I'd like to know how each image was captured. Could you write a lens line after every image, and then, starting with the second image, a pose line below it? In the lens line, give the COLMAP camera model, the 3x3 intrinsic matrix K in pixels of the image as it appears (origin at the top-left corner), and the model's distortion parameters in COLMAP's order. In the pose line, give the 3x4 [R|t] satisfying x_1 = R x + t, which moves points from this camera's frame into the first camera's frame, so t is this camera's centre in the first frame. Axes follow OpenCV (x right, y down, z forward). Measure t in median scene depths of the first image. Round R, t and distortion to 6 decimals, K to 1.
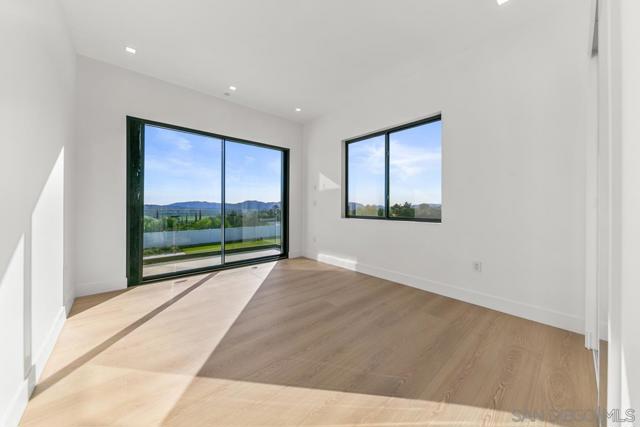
lens RADIAL K [[225.2, 0, 320.7], [0, 225.2, 207.4], [0, 0, 1]] dist [-0.004201, -0.000015]
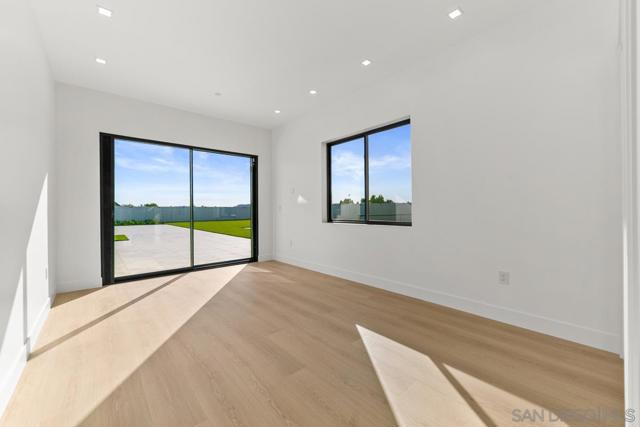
lens RADIAL K [[259.1, 0, 324.5], [0, 259.1, 214.4], [0, 0, 1]] dist [0.003880, -0.001788]
pose [[0.999923, -0.011106, -0.005555, 0.174911], [0.011156, 0.999896, 0.009173, 0.000697], [0.005452, -0.009234, 0.999942, -0.192975]]
